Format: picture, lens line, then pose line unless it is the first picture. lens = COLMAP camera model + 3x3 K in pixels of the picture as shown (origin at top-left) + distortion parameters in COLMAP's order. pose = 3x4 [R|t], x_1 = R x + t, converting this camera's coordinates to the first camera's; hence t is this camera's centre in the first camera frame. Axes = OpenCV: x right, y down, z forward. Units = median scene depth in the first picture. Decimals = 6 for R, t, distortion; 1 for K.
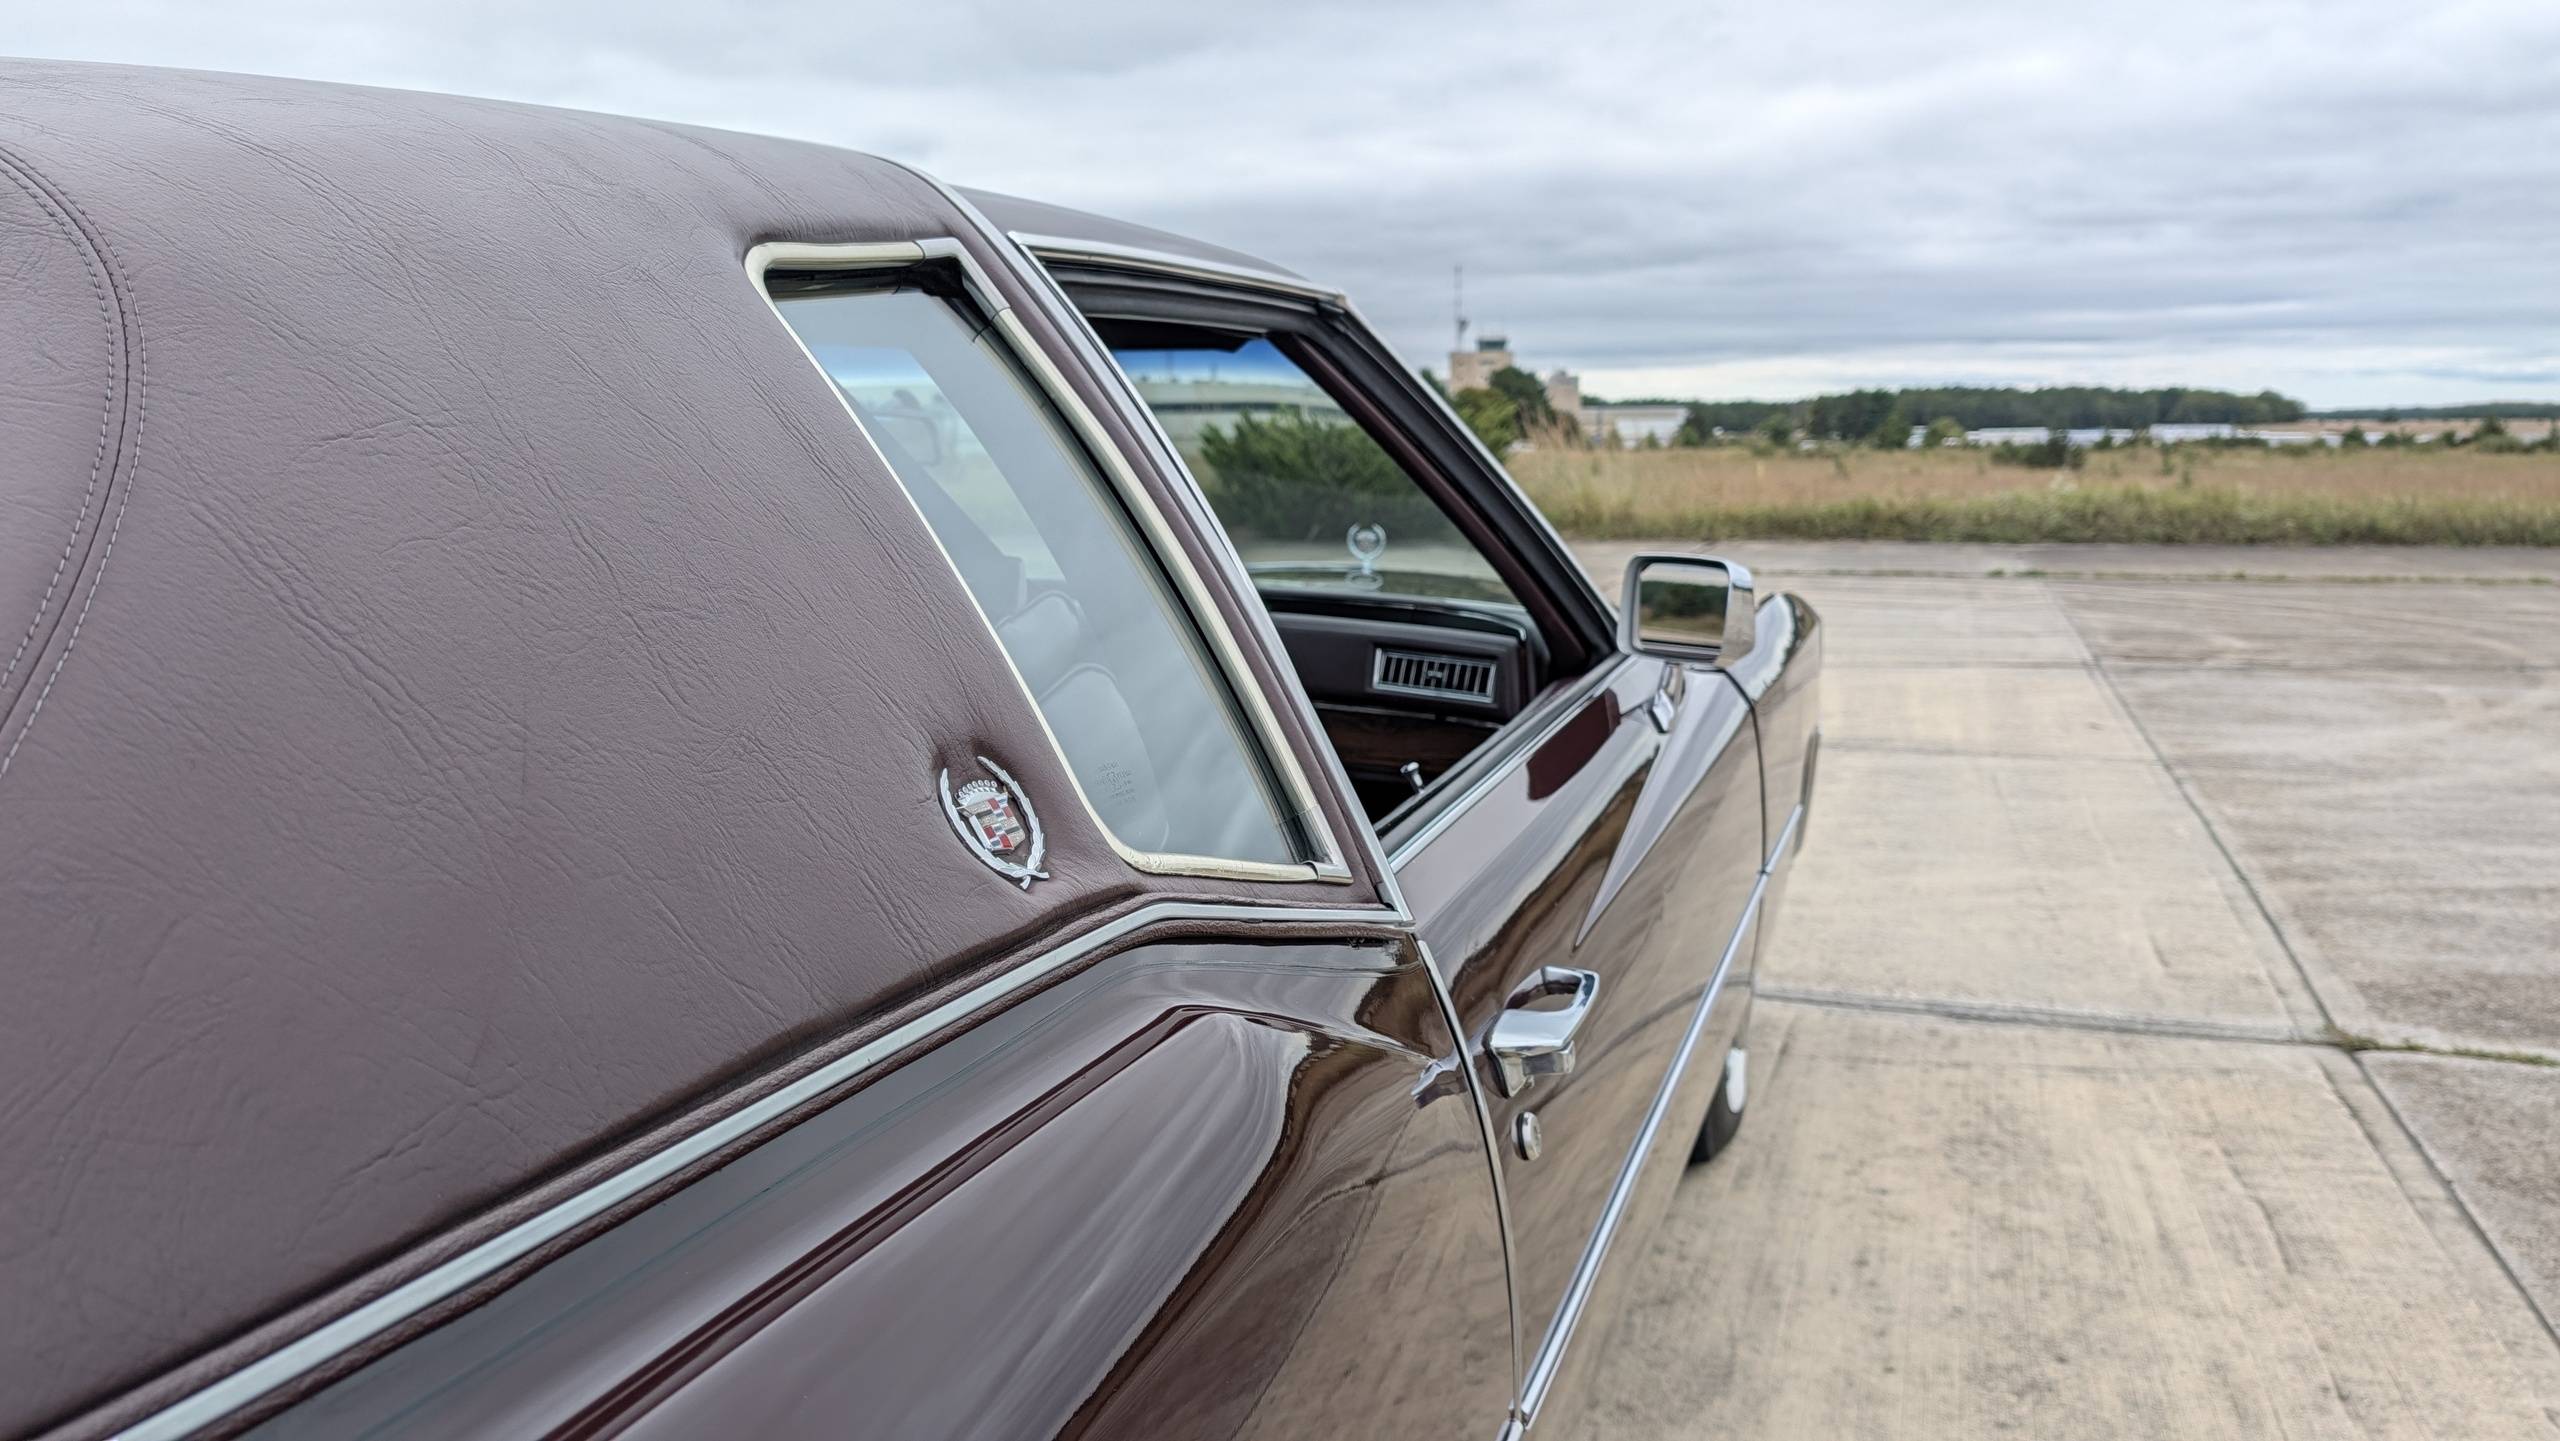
lens RADIAL K [[1887.5, 0, 1298.8], [0, 1887.5, 770.6], [0, 0, 1]] dist [0.004391, 0.001237]
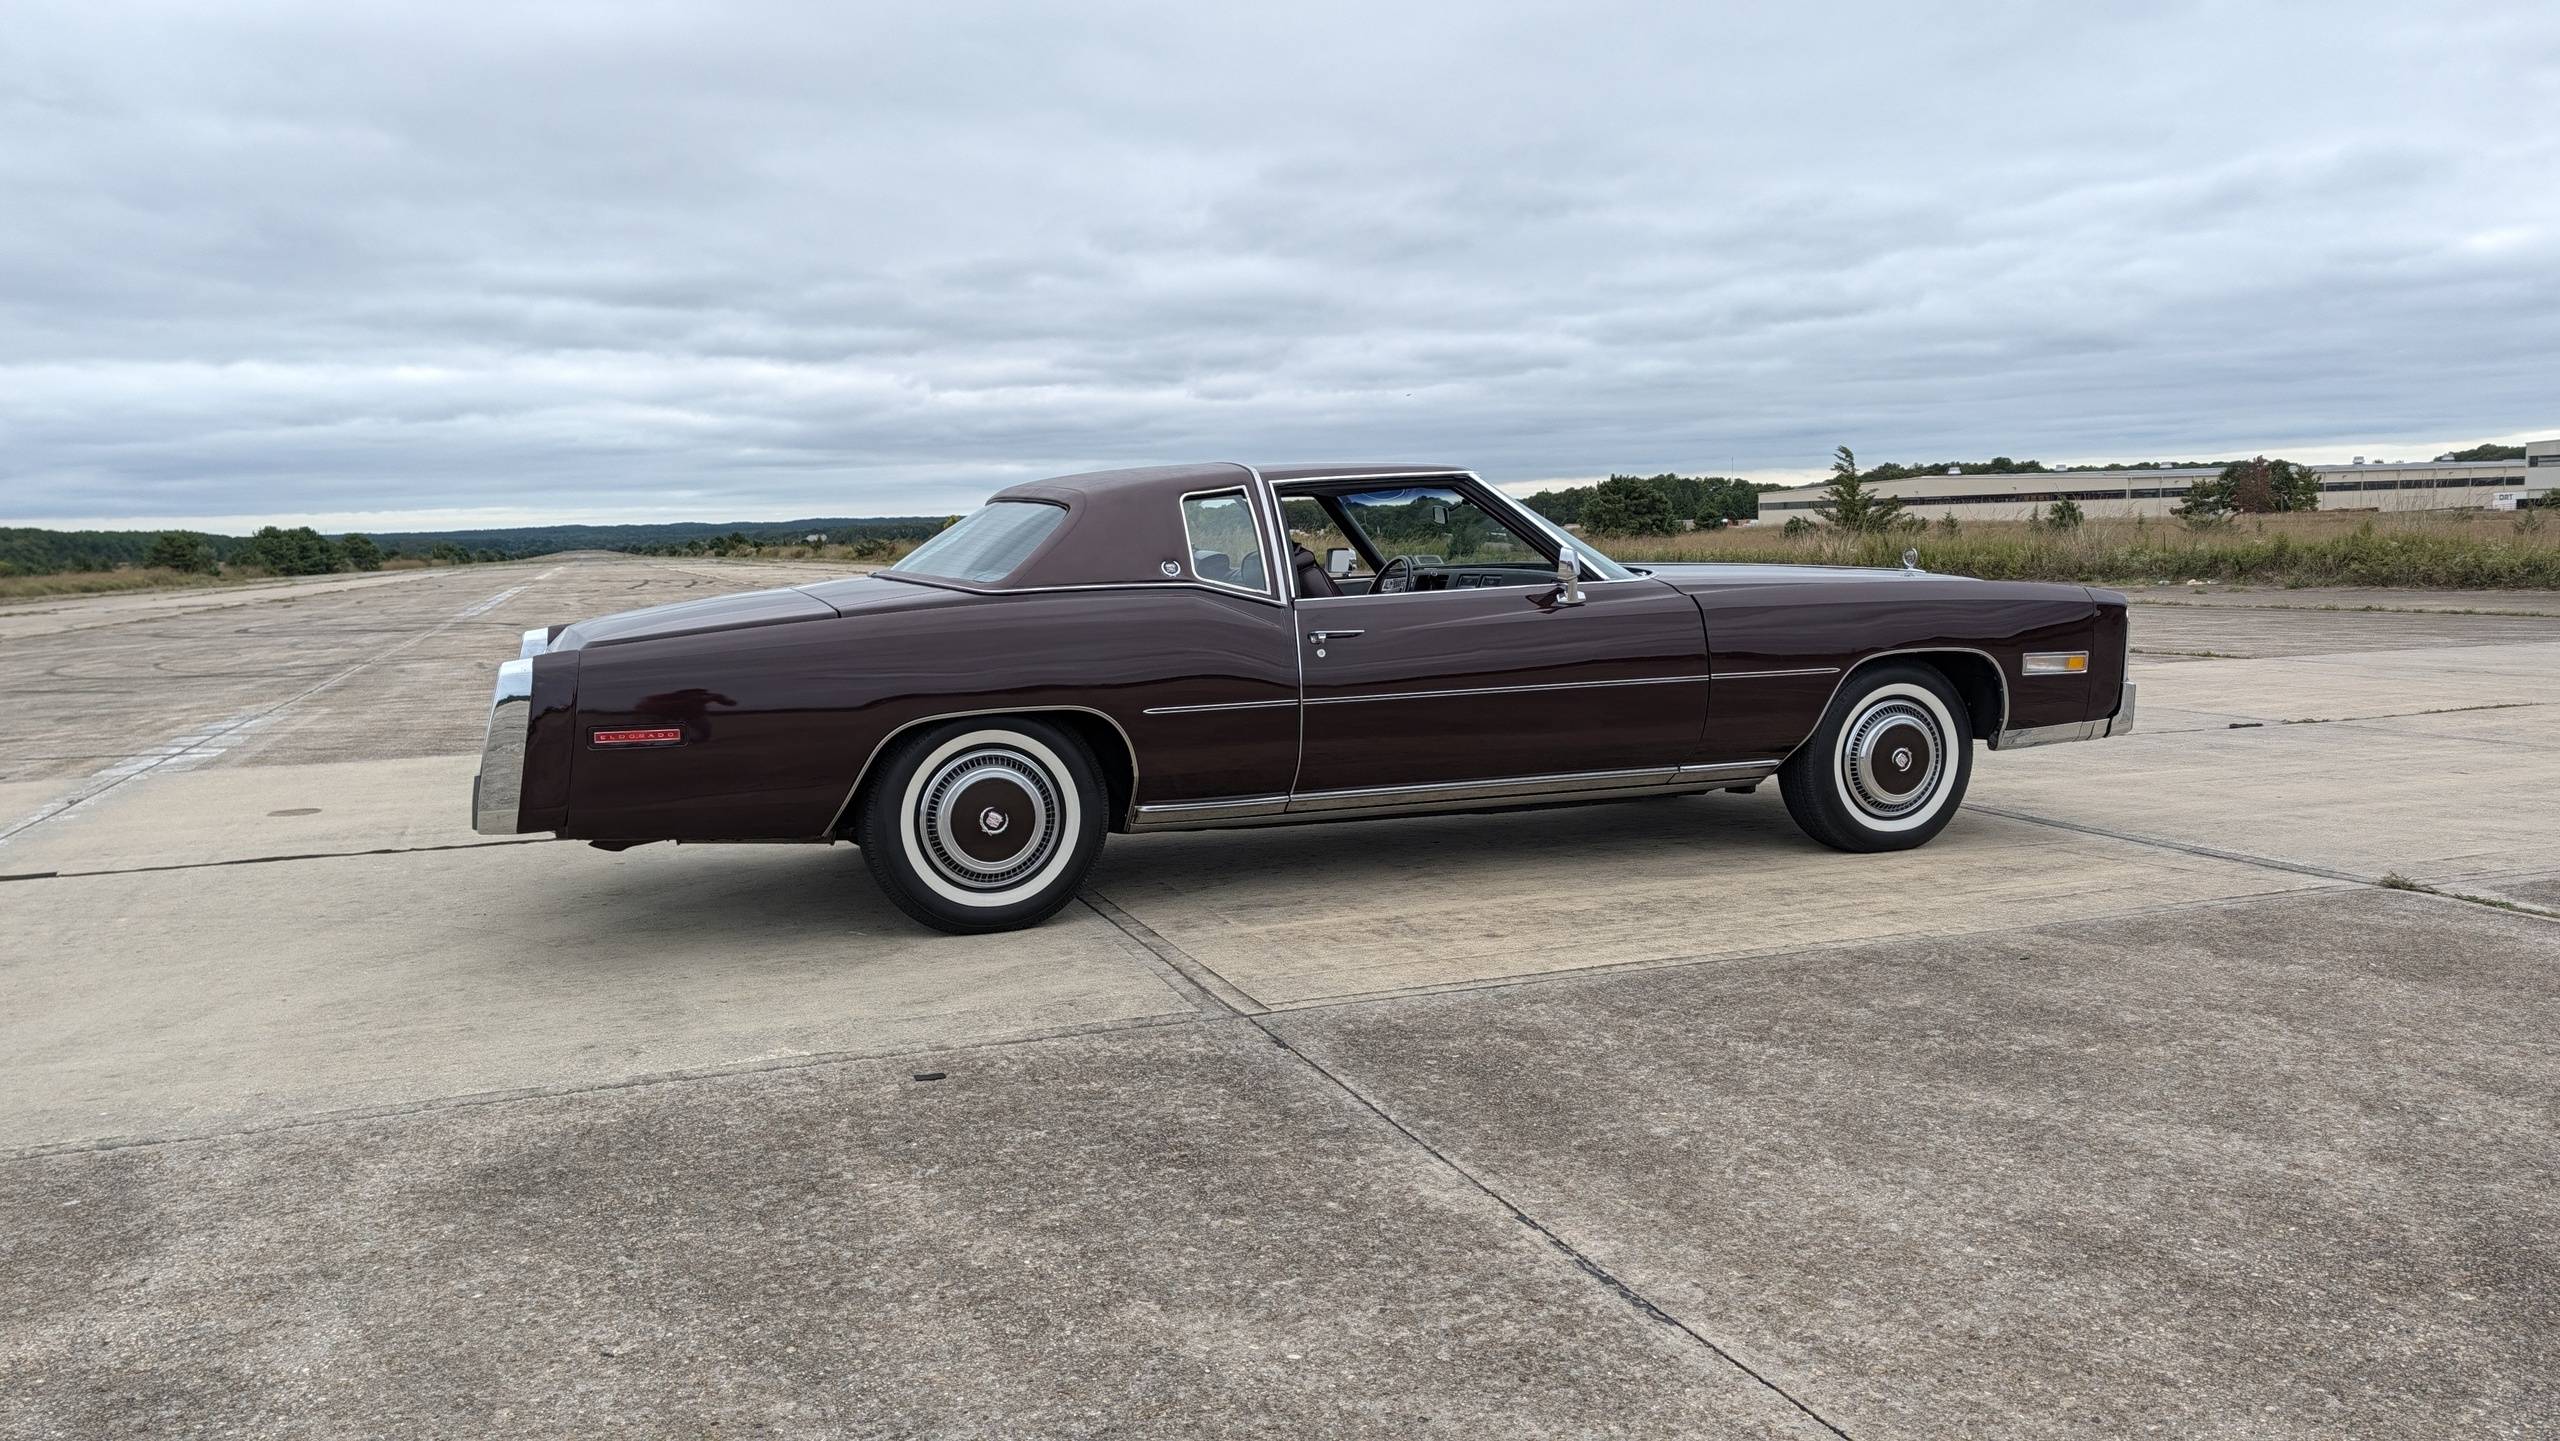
lens RADIAL K [[1860.0, 0, 1260.5], [0, 1860.0, 722.5], [0, 0, 1]] dist [0.027428, -0.024401]
pose [[0.625966, 0.068186, -0.776863, 1.167646], [-0.111020, 0.993816, -0.002228, 0.120894], [0.771907, 0.087642, 0.629665, -0.674180]]
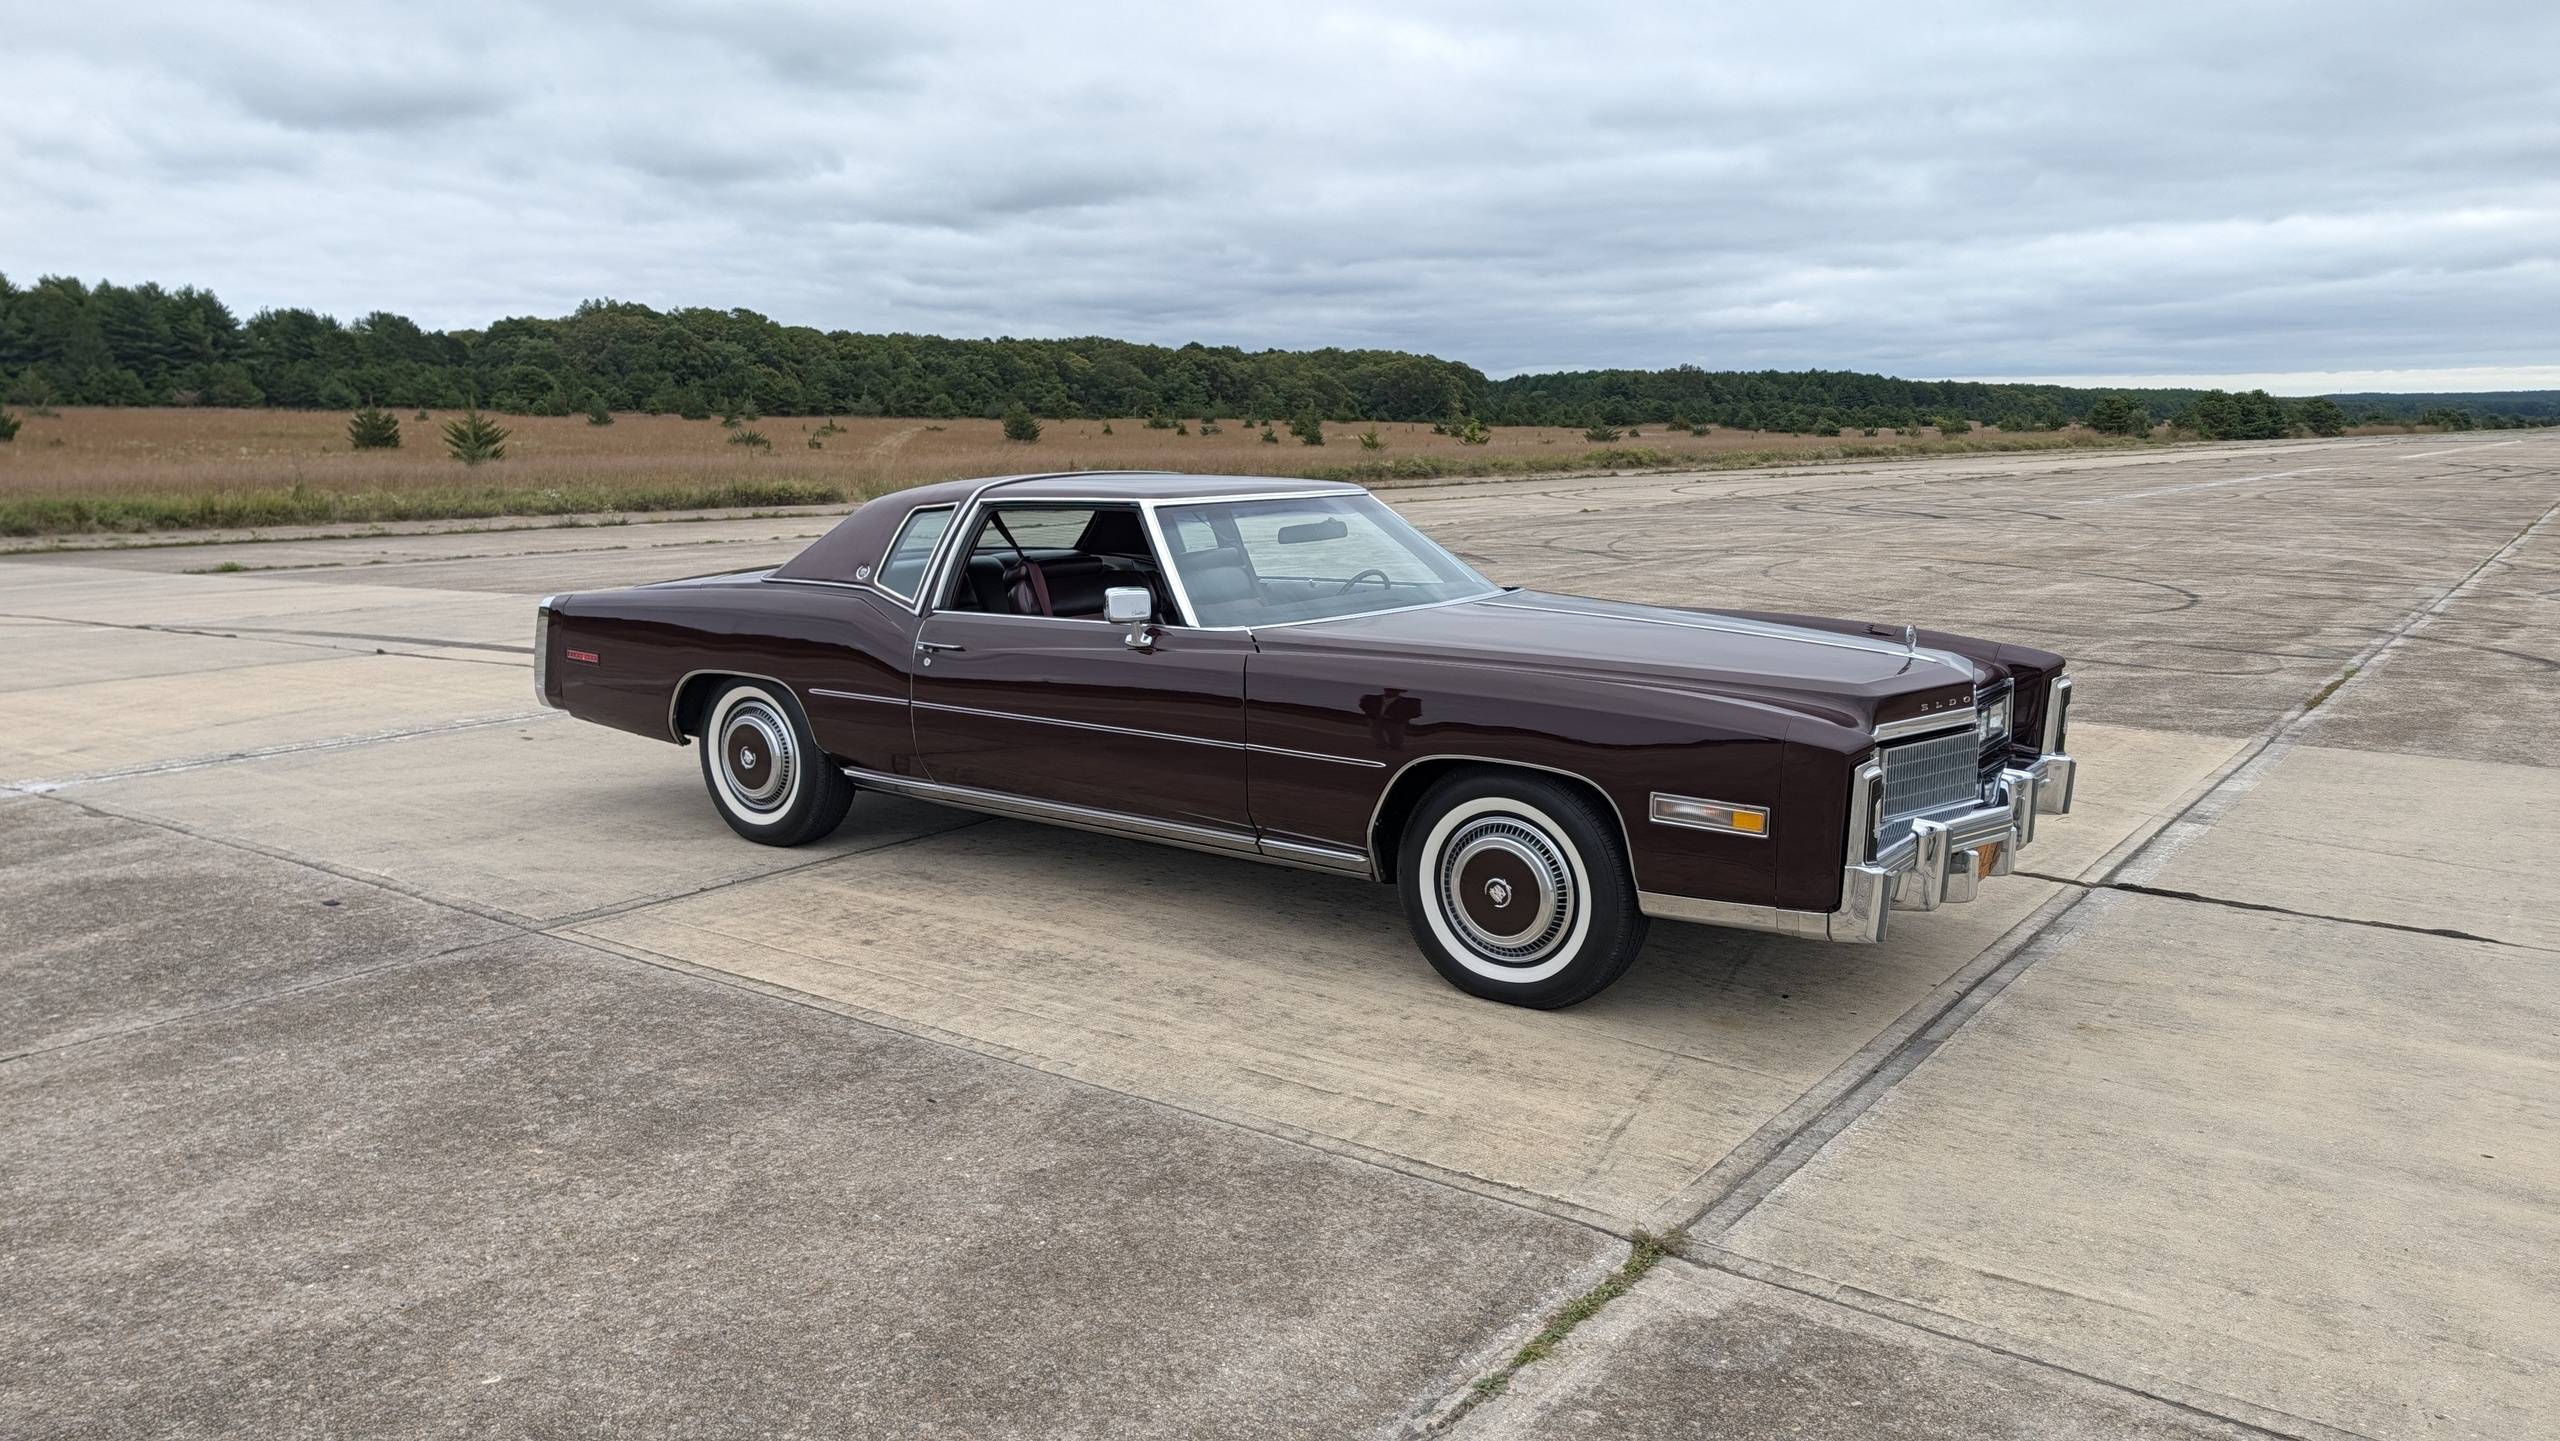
lens RADIAL K [[1860.0, 0, 1260.5], [0, 1860.0, 722.5], [0, 0, 1]] dist [0.027428, -0.024401]
pose [[-0.300978, 0.159295, -0.940233, 1.509396], [-0.161958, 0.963088, 0.215012, -0.295275], [0.939778, 0.216992, -0.264069, 1.024445]]
